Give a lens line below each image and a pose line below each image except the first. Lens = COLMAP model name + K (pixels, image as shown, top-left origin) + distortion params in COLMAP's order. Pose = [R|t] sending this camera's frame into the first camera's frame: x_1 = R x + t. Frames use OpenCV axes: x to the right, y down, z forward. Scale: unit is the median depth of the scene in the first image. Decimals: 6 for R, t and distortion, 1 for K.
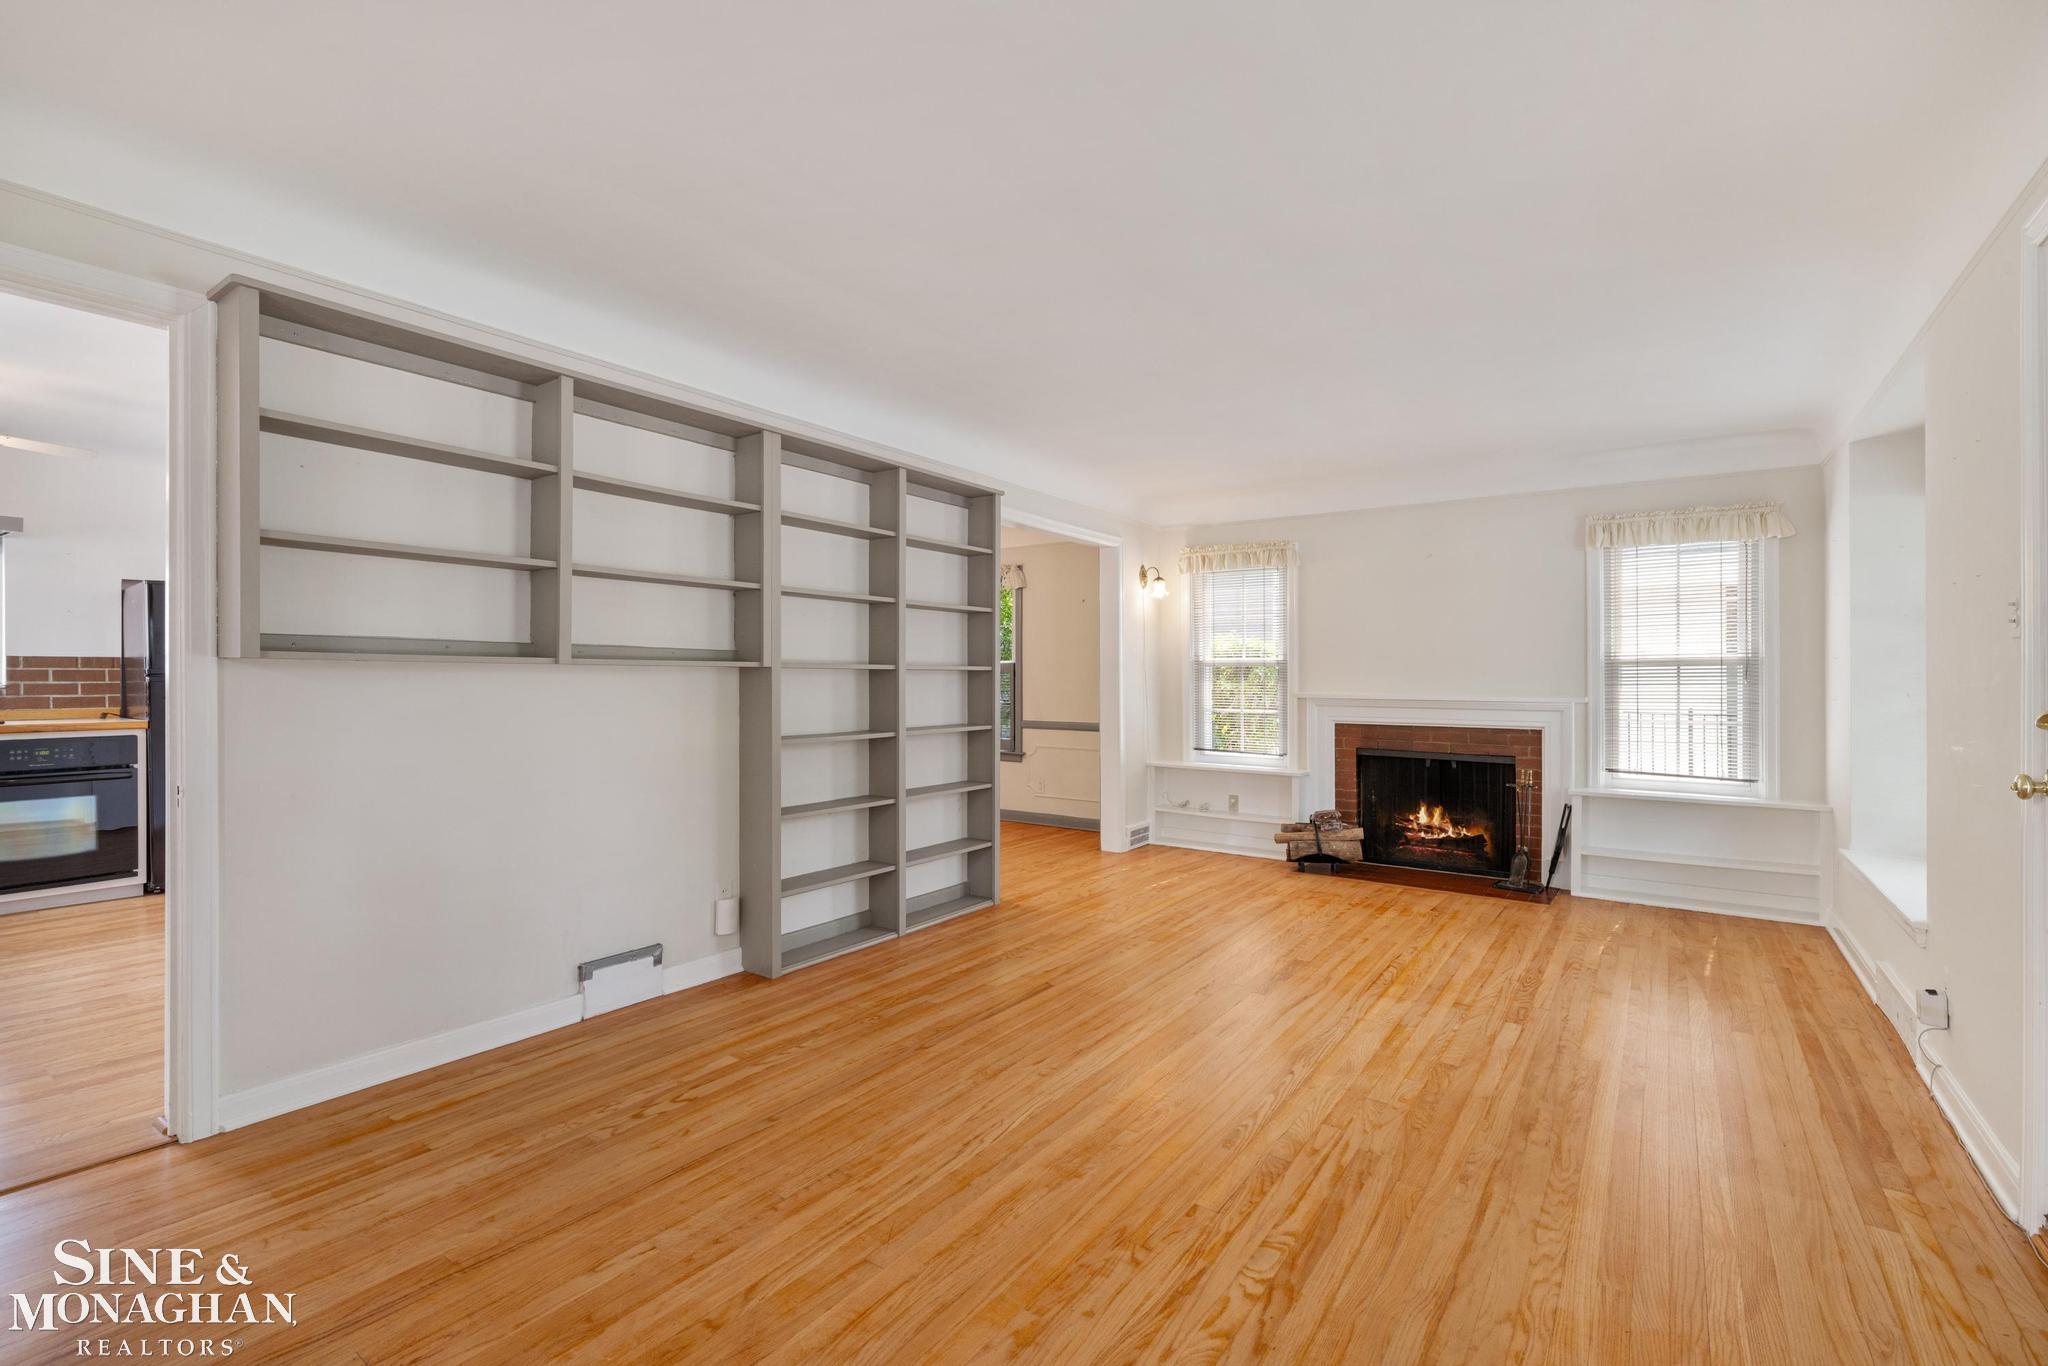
lens RADIAL K [[909.7, 0, 1024.0], [0, 909.7, 683.0], [0, 0, 1]] dist [-0.009857, 0.000506]
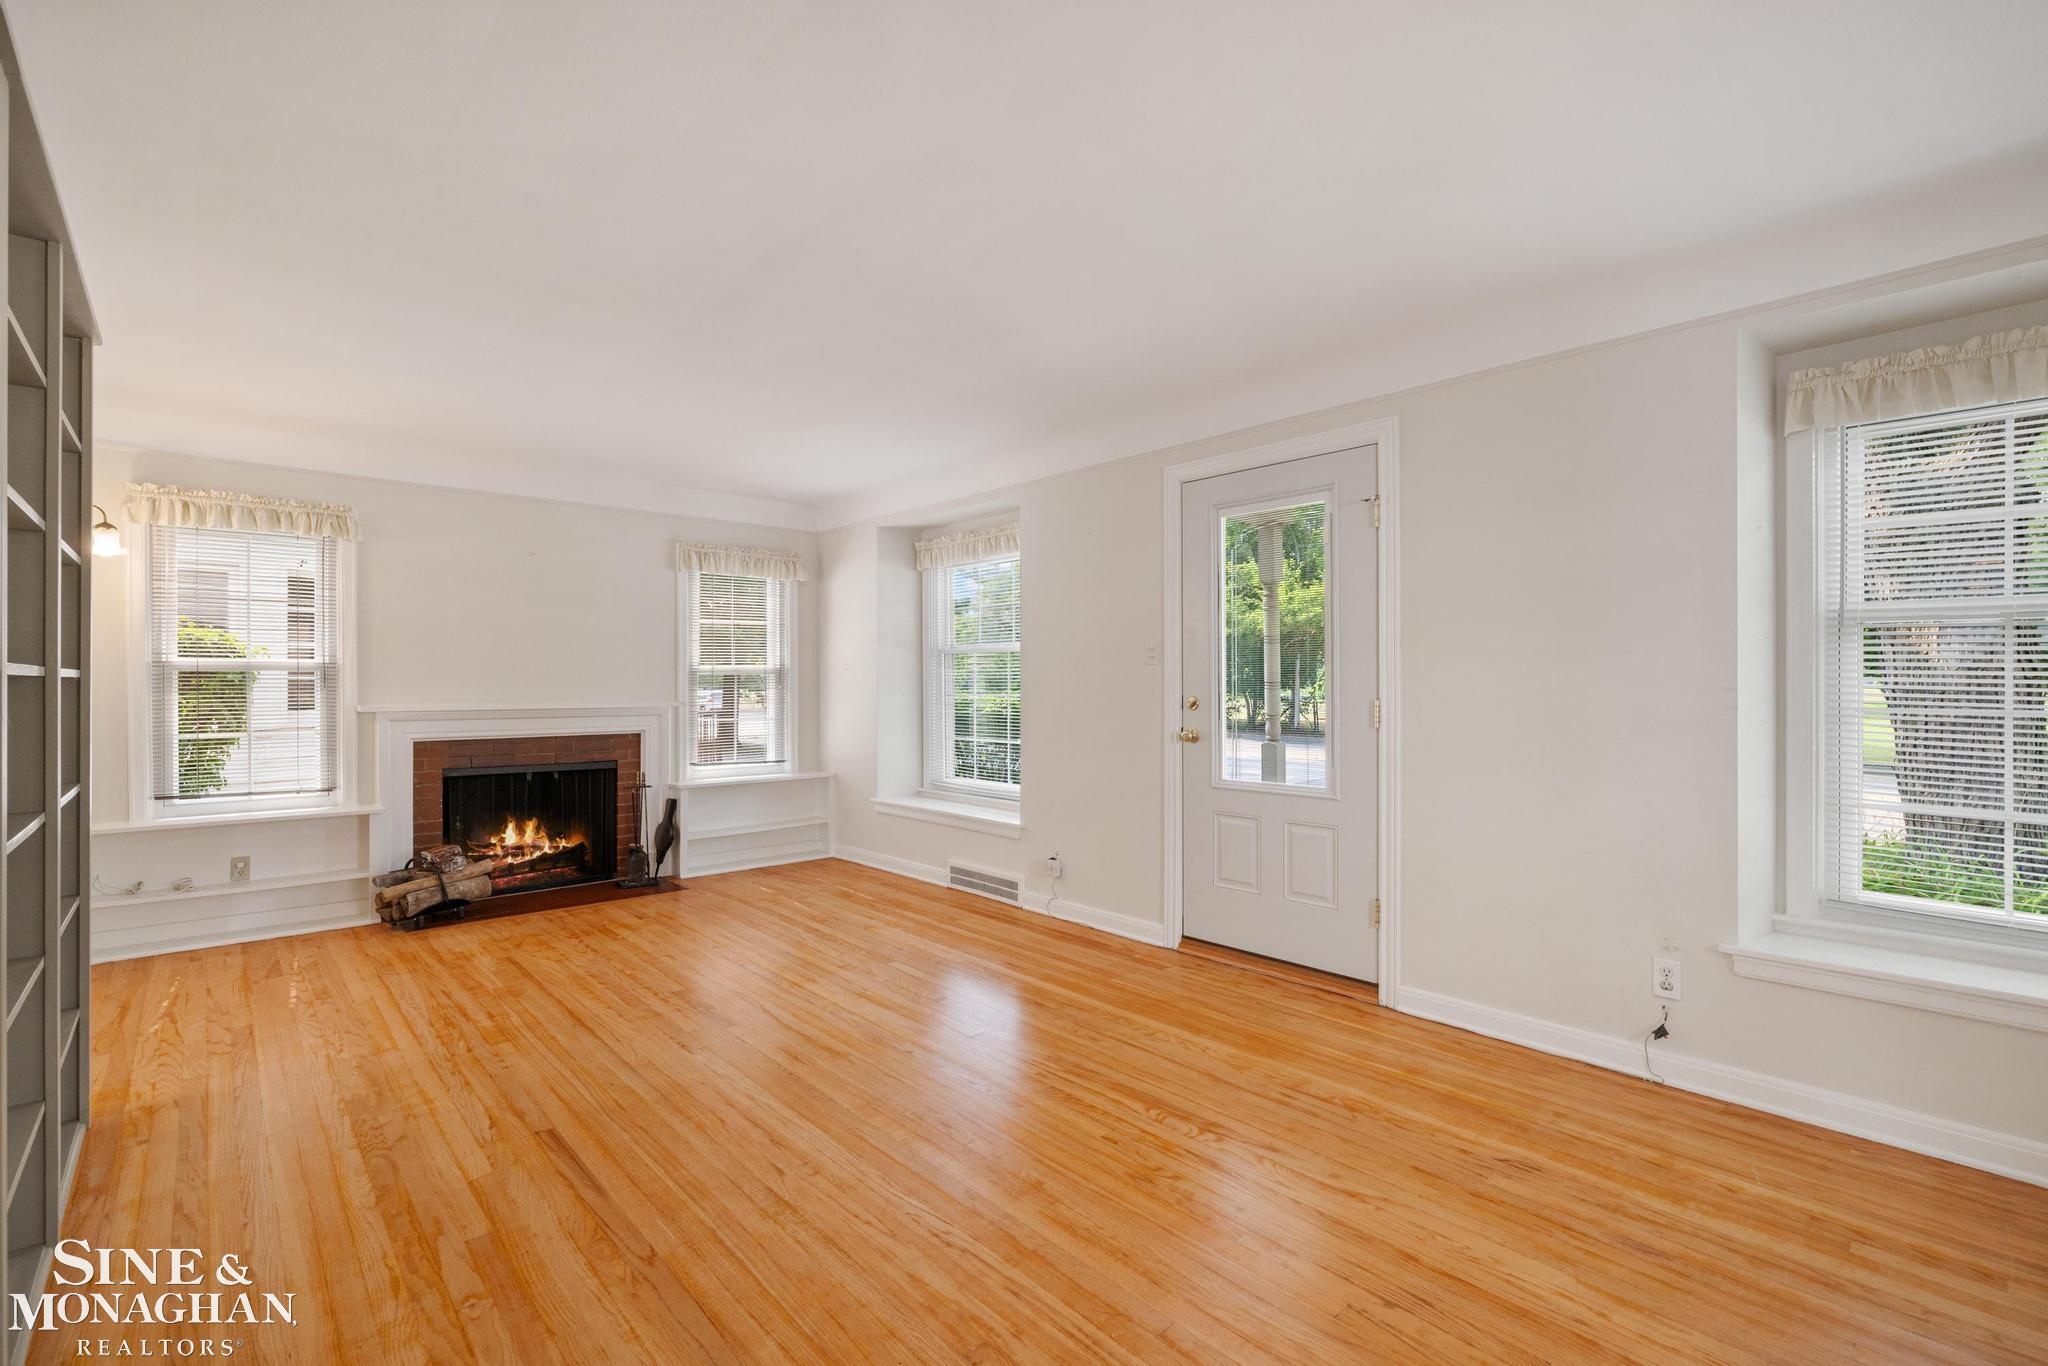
lens RADIAL K [[909.7, 0, 1024.0], [0, 909.7, 683.0], [0, 0, 1]] dist [-0.009857, 0.000506]
pose [[0.211288, -0.005228, 0.977410, -0.441690], [0.009537, 0.999949, 0.003287, -0.007786], [-0.977377, 0.008627, 0.211328, 0.381117]]
